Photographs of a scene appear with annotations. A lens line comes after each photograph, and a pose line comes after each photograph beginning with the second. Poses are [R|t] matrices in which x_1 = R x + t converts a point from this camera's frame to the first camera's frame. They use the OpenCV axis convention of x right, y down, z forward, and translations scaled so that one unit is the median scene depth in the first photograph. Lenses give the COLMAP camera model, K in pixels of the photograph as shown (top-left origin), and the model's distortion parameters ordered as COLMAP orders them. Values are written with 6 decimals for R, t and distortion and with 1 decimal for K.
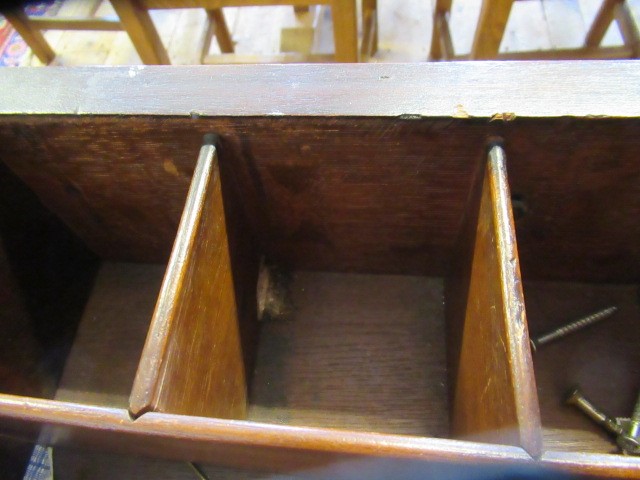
lens RADIAL K [[477.3, 0, 319.7], [0, 477.3, 221.8], [0, 0, 1]] dist [0.002901, 0.001925]
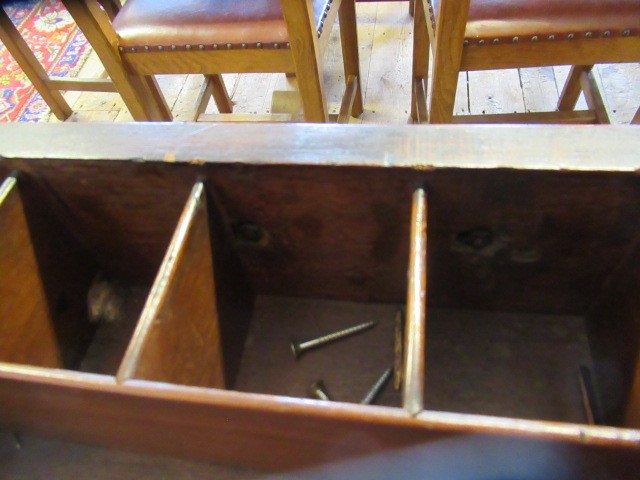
lens RADIAL K [[477.3, 0, 319.7], [0, 477.3, 221.8], [0, 0, 1]] dist [0.002901, 0.001925]
pose [[0.997776, 0.028068, -0.060466, 0.103491], [-0.034861, 0.992826, -0.114377, 0.013102], [0.056822, 0.116230, 0.991596, -0.044160]]
